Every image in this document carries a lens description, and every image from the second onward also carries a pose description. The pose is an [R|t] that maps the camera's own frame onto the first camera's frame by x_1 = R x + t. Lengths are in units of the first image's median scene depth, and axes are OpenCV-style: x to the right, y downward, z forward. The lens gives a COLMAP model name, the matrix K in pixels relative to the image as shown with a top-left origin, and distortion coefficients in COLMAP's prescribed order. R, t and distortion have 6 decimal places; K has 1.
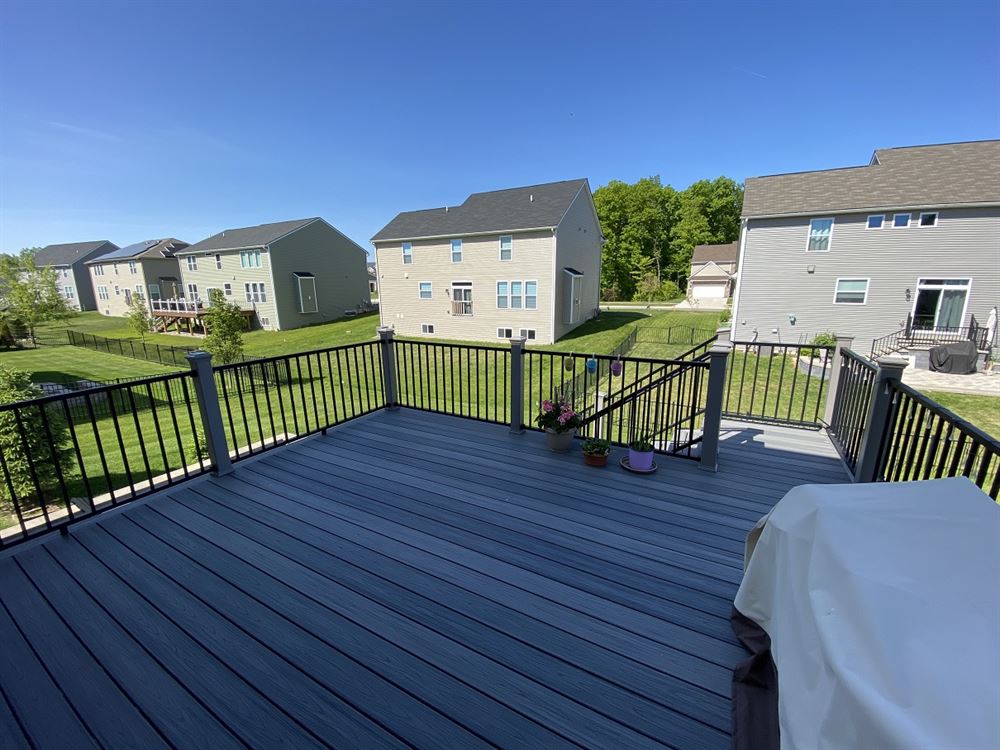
lens RADIAL K [[408.7, 0, 491.5], [0, 408.7, 377.7], [0, 0, 1]] dist [-0.013709, -0.007233]
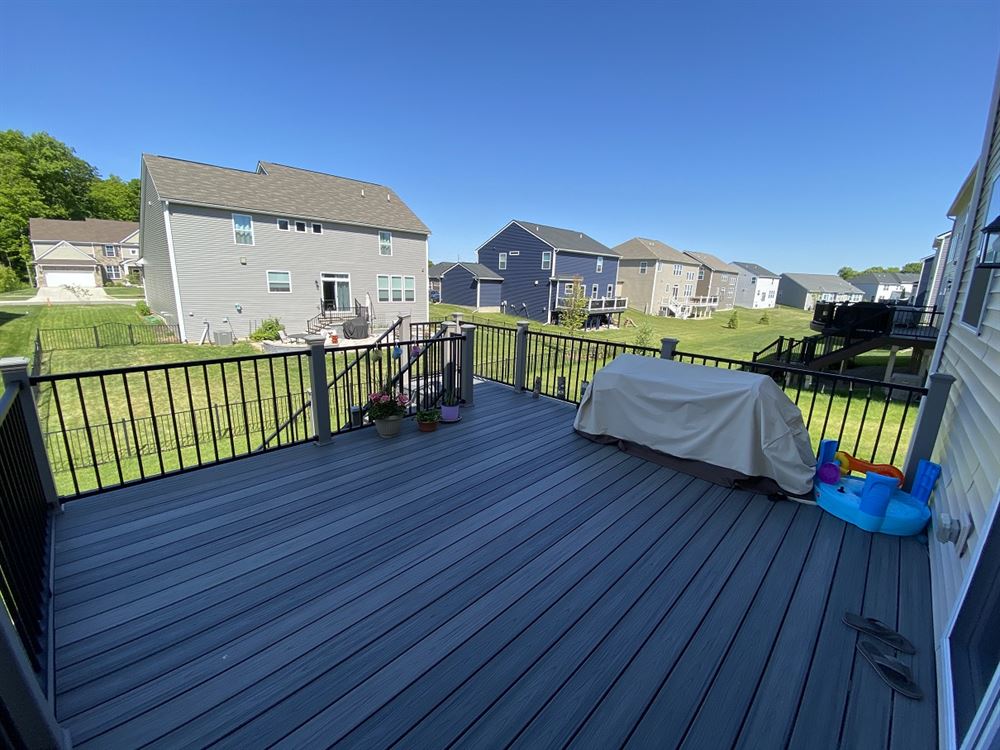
lens RADIAL K [[408.7, 0, 507.0], [0, 408.7, 379.3], [0, 0, 1]] dist [-0.013709, -0.007233]
pose [[0.228250, -0.206888, 0.951367, -0.101473], [0.177798, 0.969587, 0.168193, -0.012105], [-0.957230, 0.130761, 0.258093, 0.055110]]
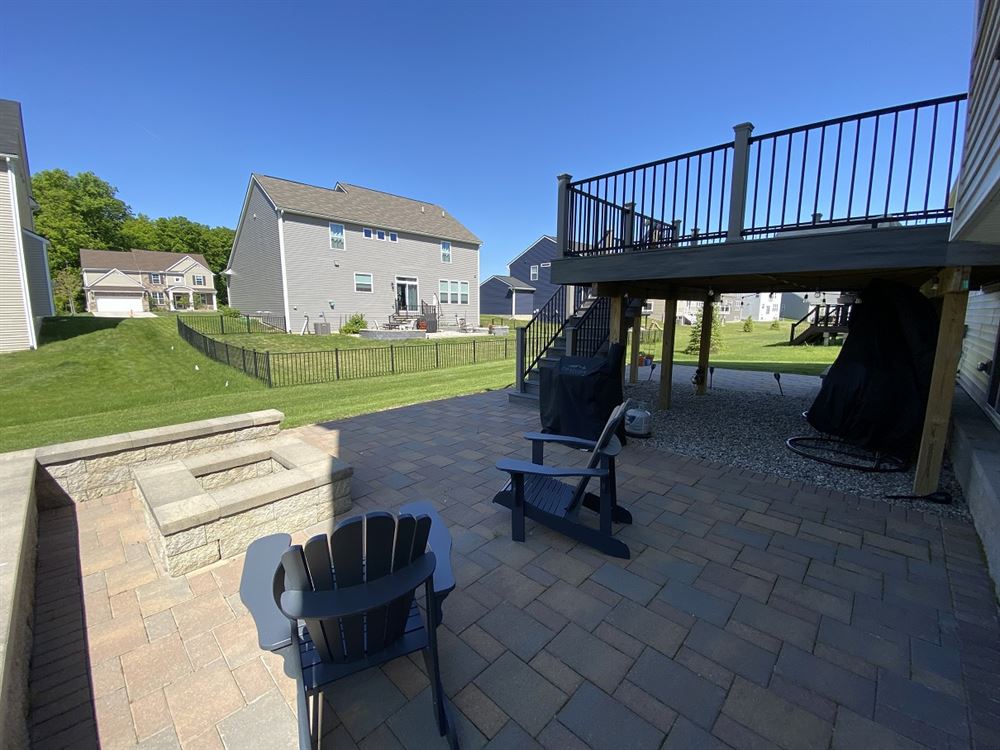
lens RADIAL K [[408.7, 0, 503.6], [0, 408.7, 387.6], [0, 0, 1]] dist [-0.013709, -0.007233]
pose [[0.227803, -0.161682, 0.960190, -0.246893], [0.205105, 0.971960, 0.115004, 0.044187], [-0.951860, 0.170742, 0.254577, 0.172817]]
